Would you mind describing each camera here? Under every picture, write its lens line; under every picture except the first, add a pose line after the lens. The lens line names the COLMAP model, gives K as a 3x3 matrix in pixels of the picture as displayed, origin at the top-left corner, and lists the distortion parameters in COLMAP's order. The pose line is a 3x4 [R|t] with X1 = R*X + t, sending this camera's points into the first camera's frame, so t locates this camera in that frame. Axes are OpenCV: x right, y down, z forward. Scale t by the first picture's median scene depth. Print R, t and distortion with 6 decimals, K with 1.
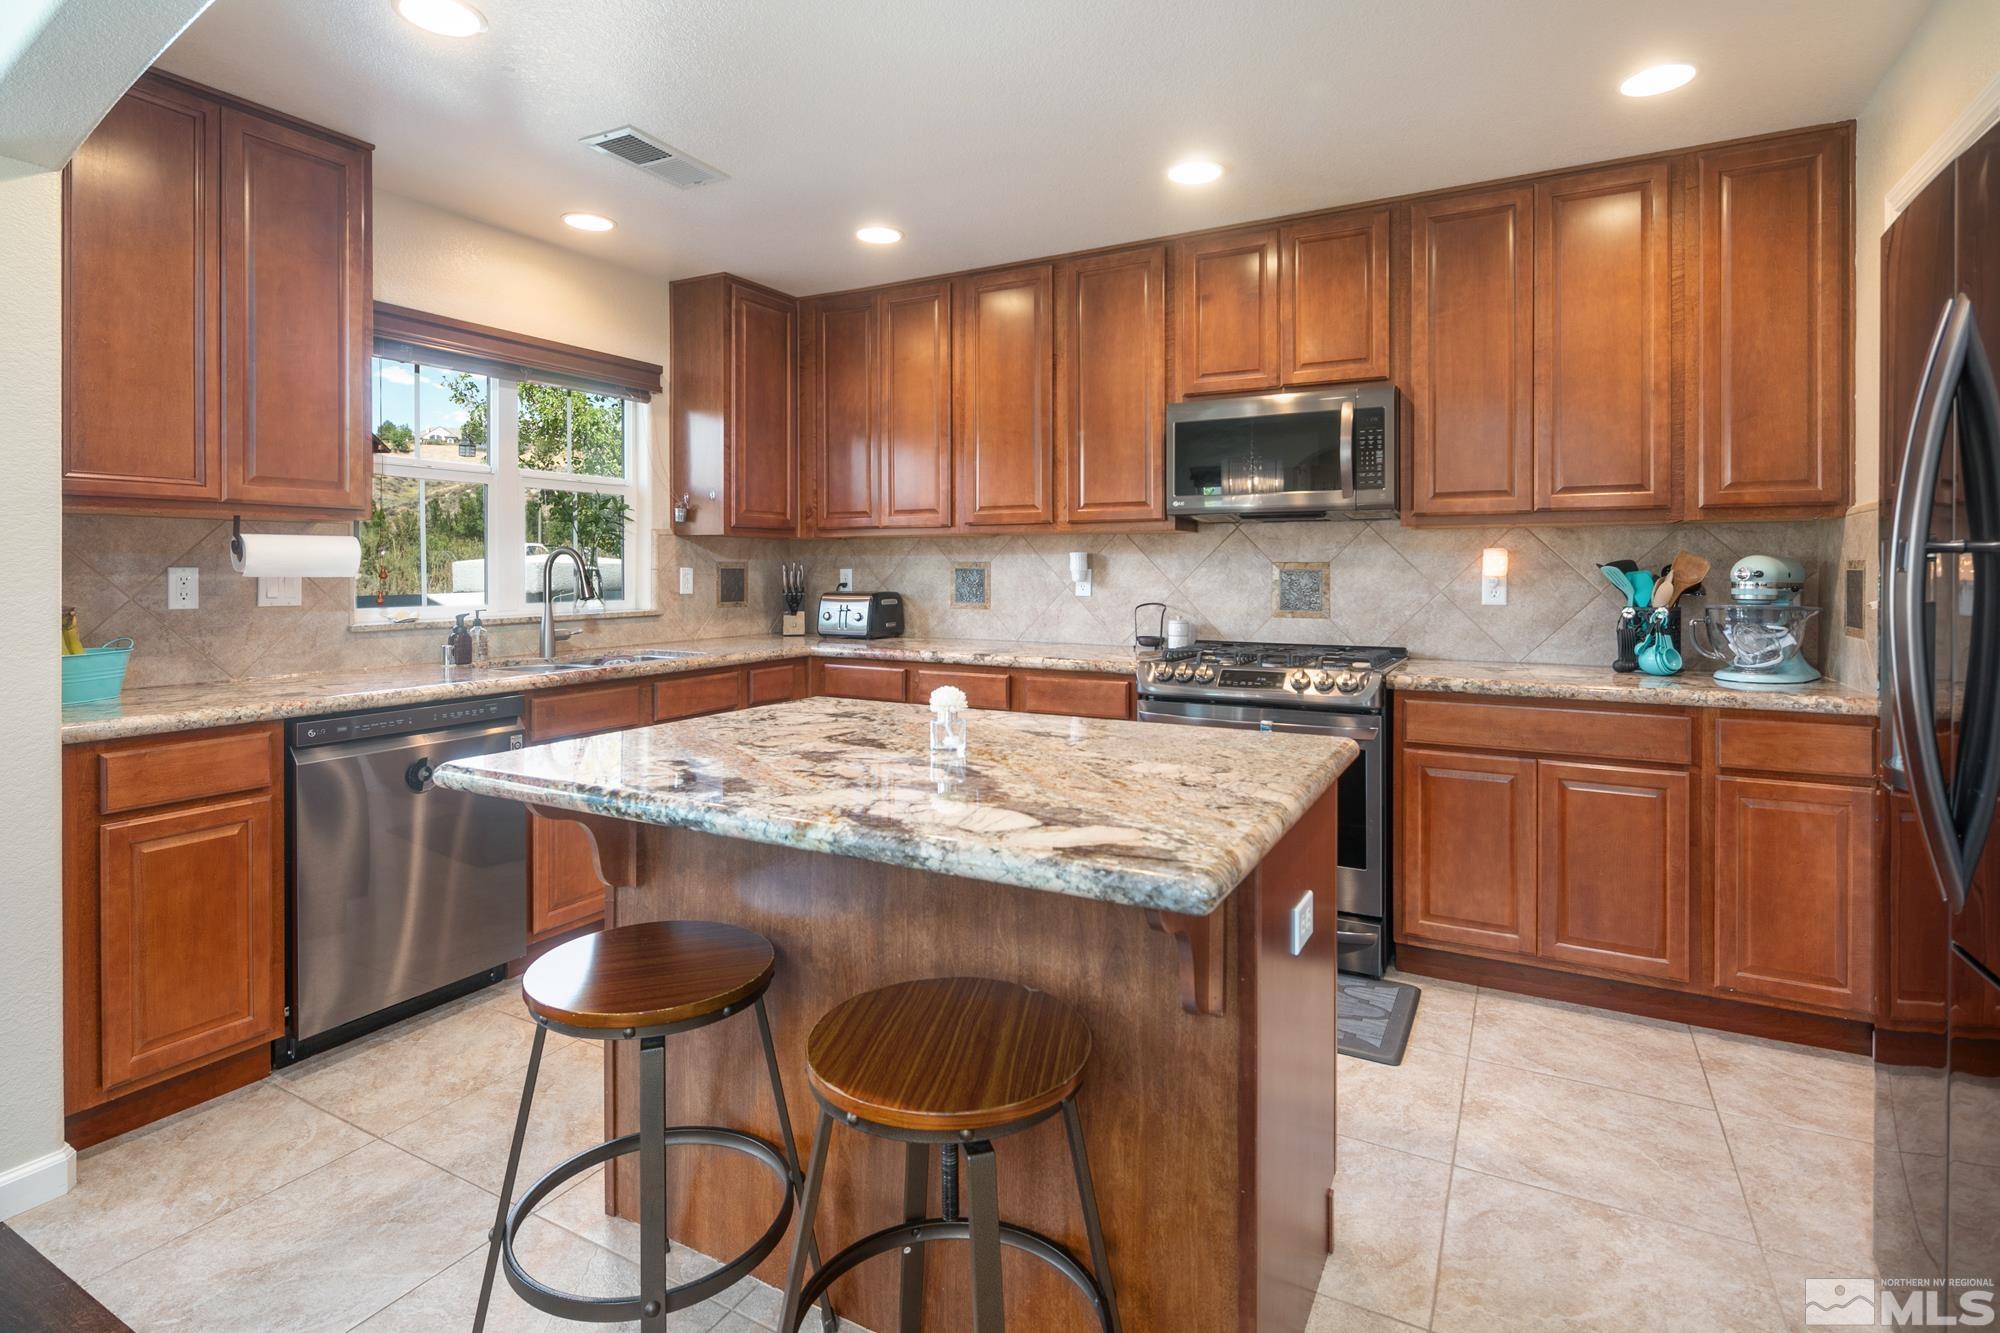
lens RADIAL K [[978.7, 0, 1010.3], [0, 978.7, 576.6], [0, 0, 1]] dist [0.001032, -0.003397]
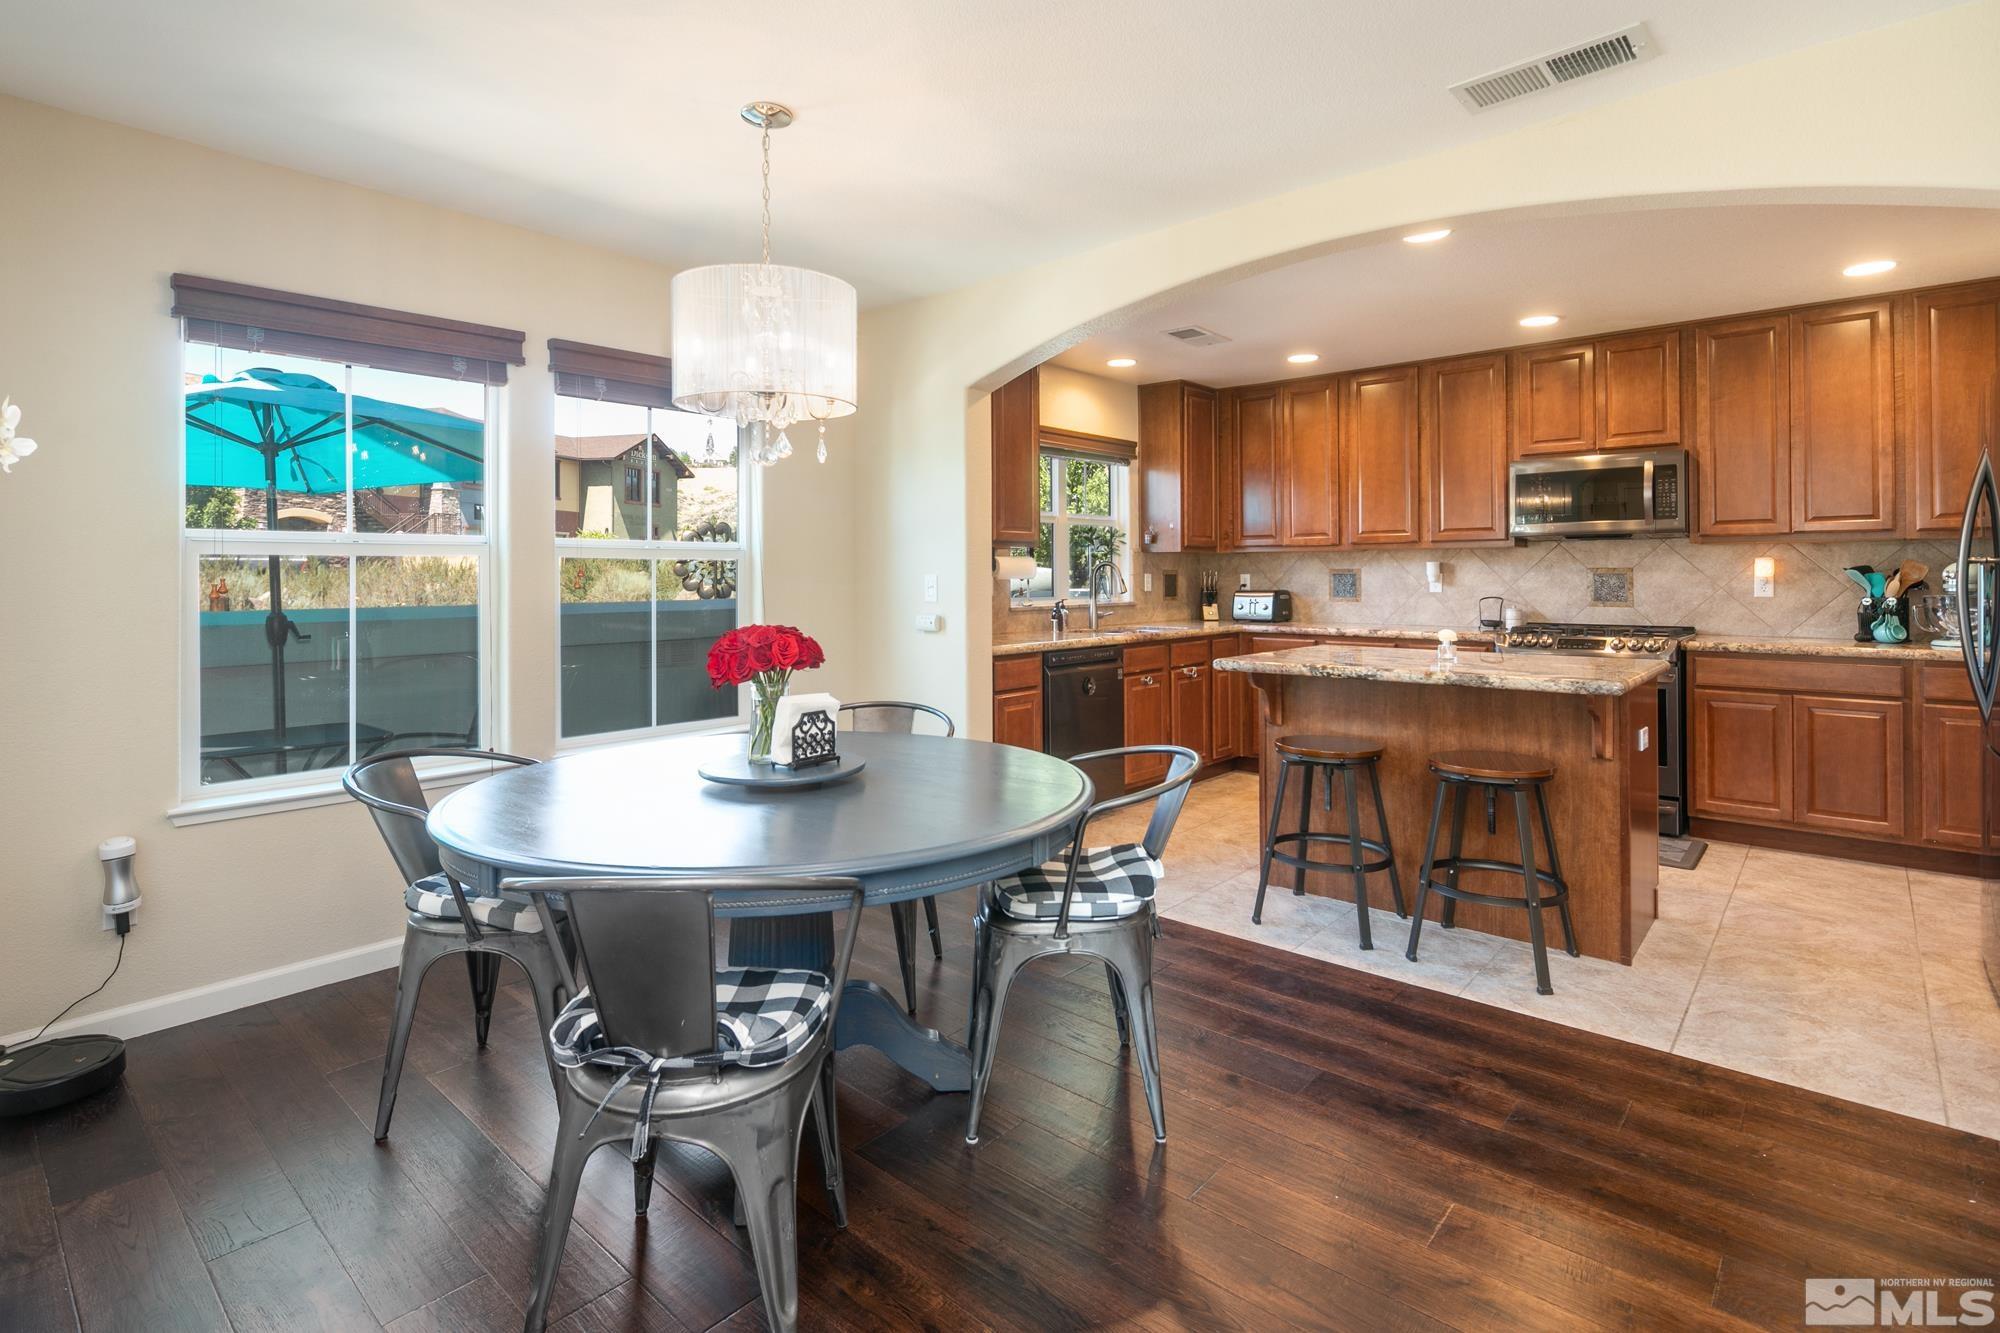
lens RADIAL K [[978.7, 0, 992.4], [0, 978.7, 572.0], [0, 0, 1]] dist [0.001032, -0.003397]
pose [[0.972997, -0.004541, -0.230773, -0.273932], [0.001880, 0.999929, -0.011750, 0.006809], [0.230810, 0.010999, 0.972937, -0.653442]]
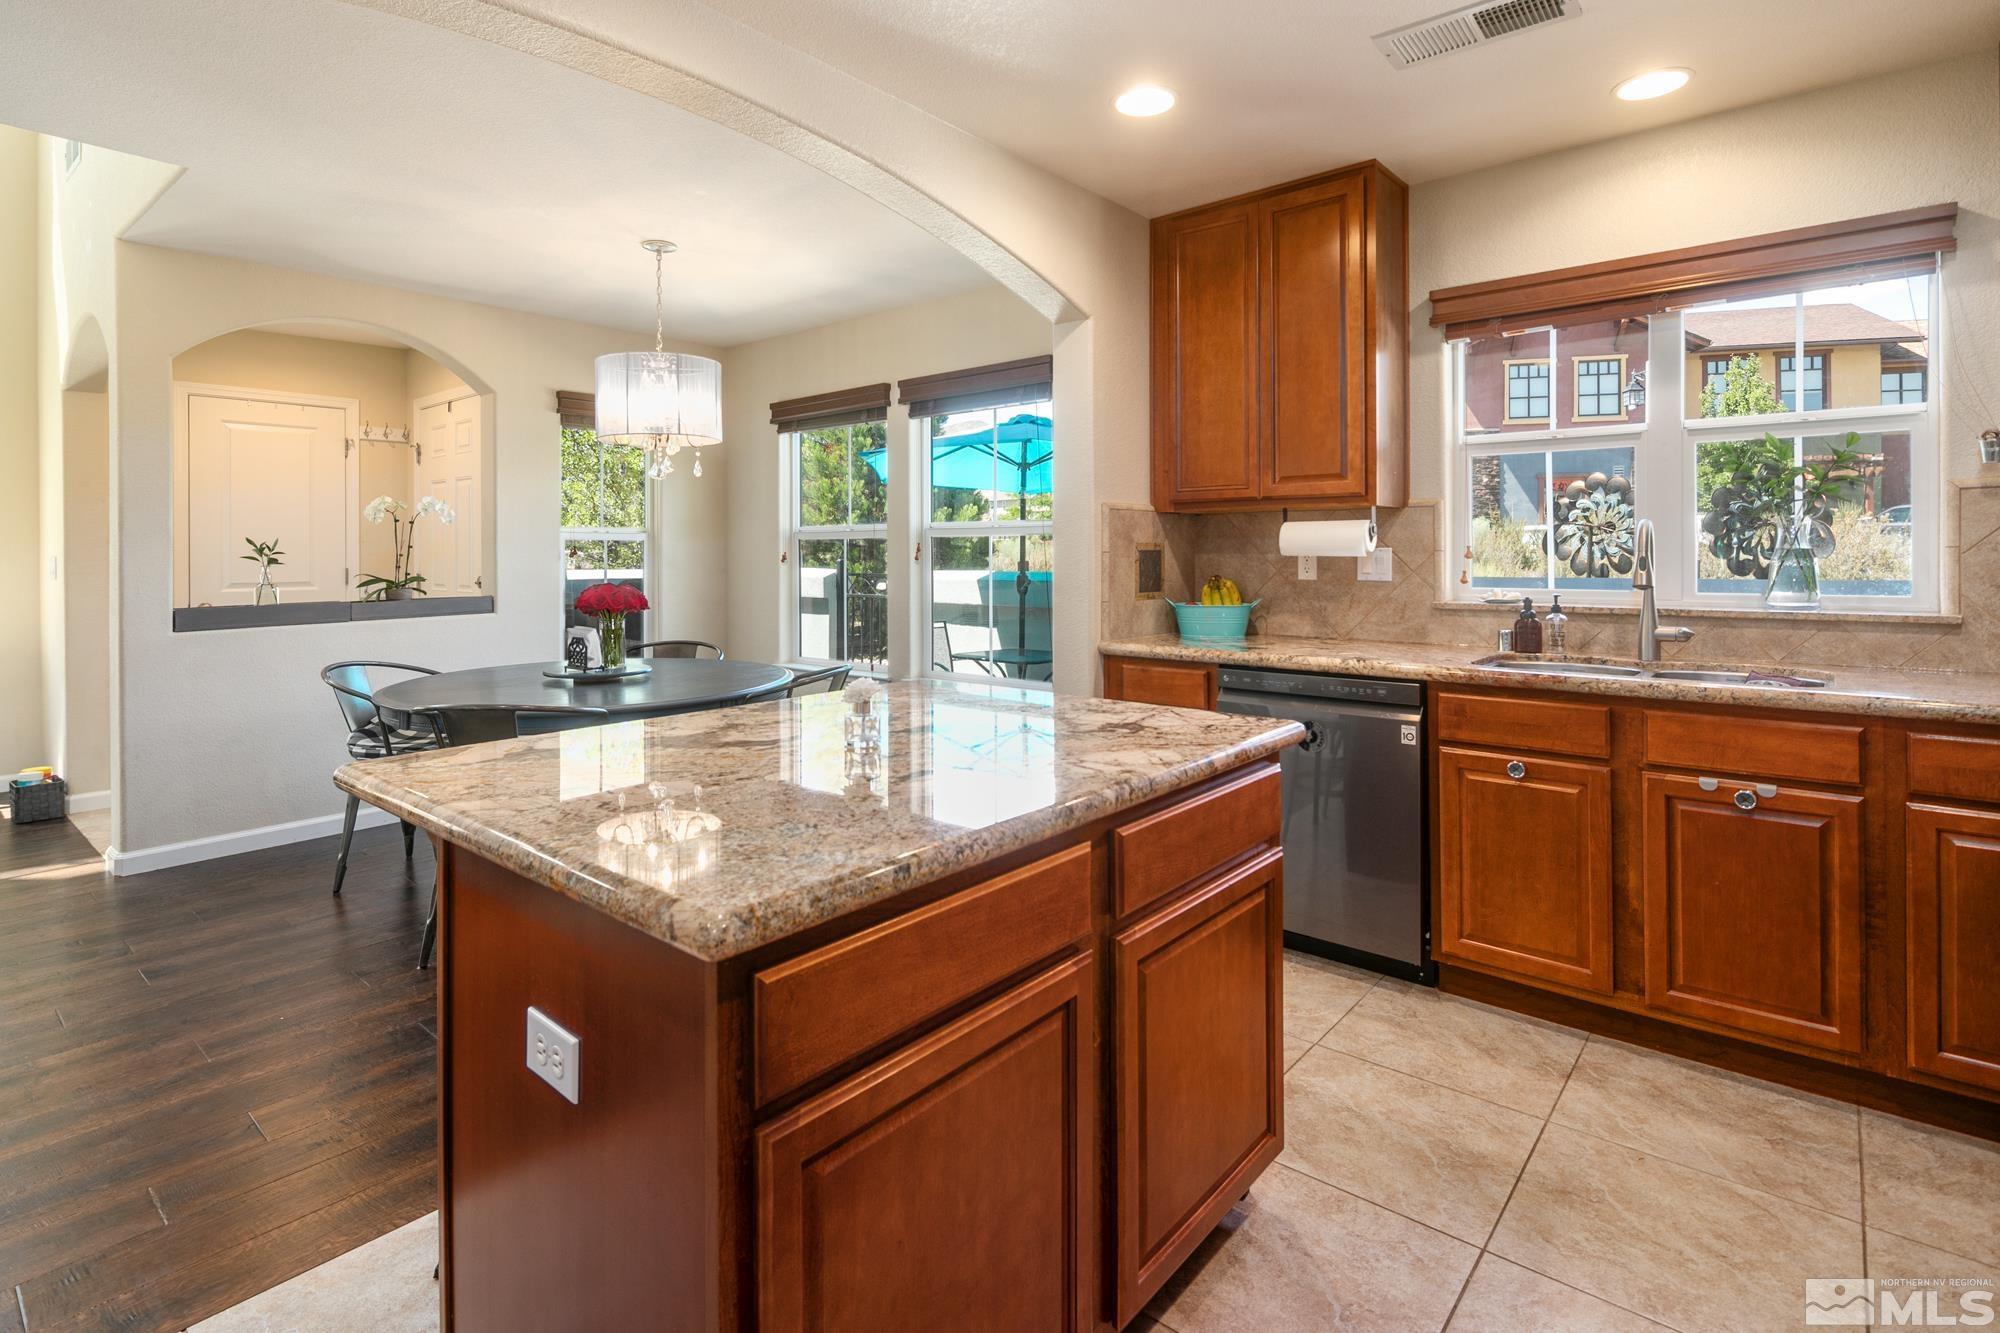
lens RADIAL K [[978.7, 0, 975.7], [0, 978.7, 558.8], [0, 0, 1]] dist [0.001032, -0.003397]
pose [[-0.217002, 0.008167, -0.976137, 0.428323], [-0.004577, 0.999945, 0.009384, -0.004496], [0.976160, 0.006504, -0.216953, 0.673923]]
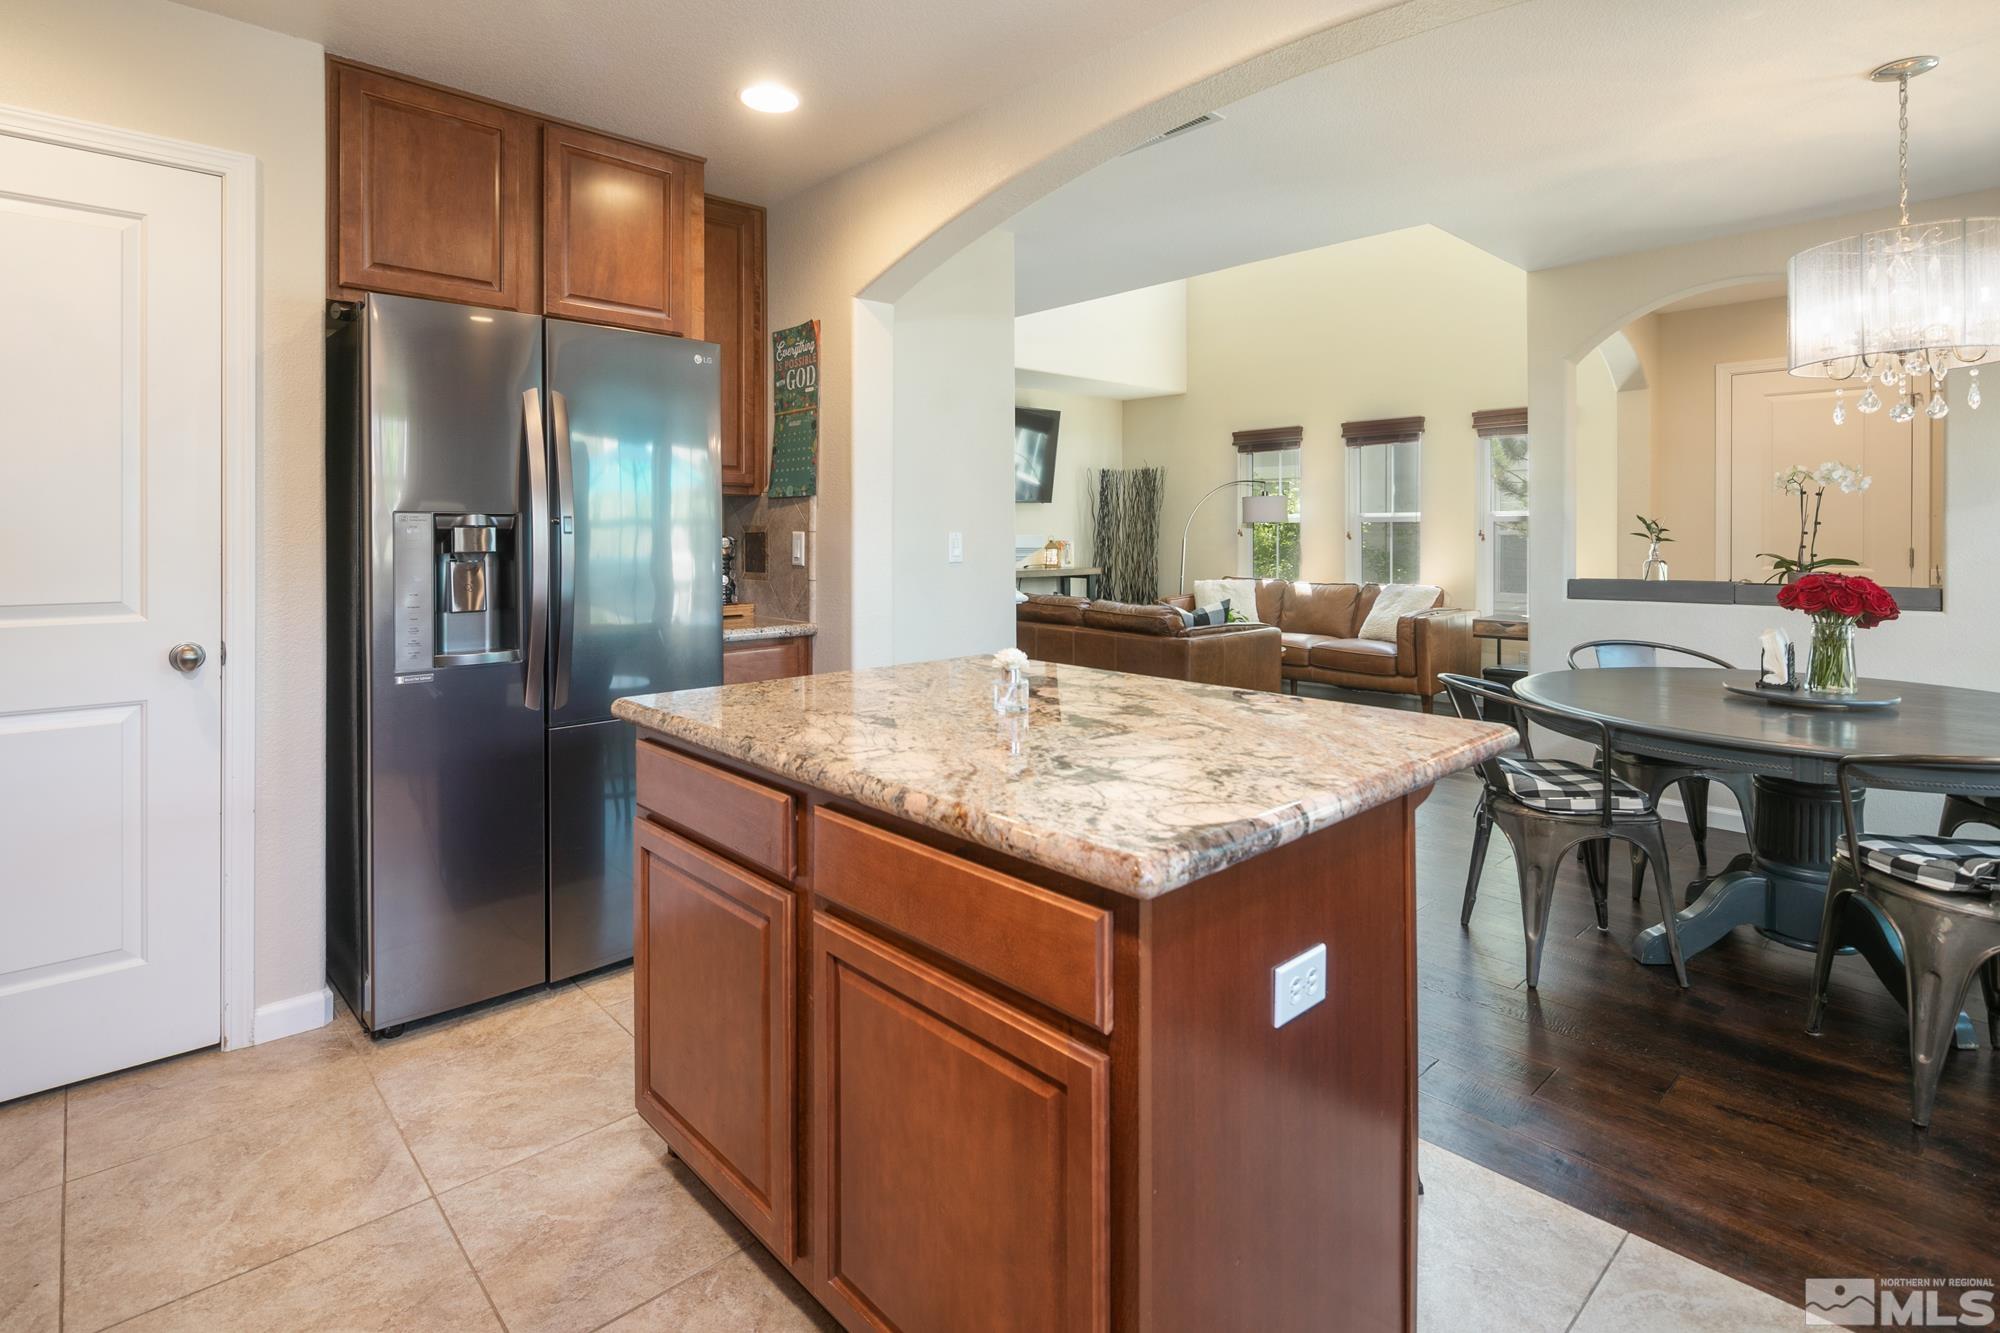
lens RADIAL K [[978.7, 0, 996.2], [0, 978.7, 547.2], [0, 0, 1]] dist [0.001032, -0.003397]
pose [[-0.945335, -0.006849, 0.326028, -0.195930], [0.002008, 0.999638, 0.026822, -0.009486], [-0.326094, 0.026011, -0.944980, 1.013652]]
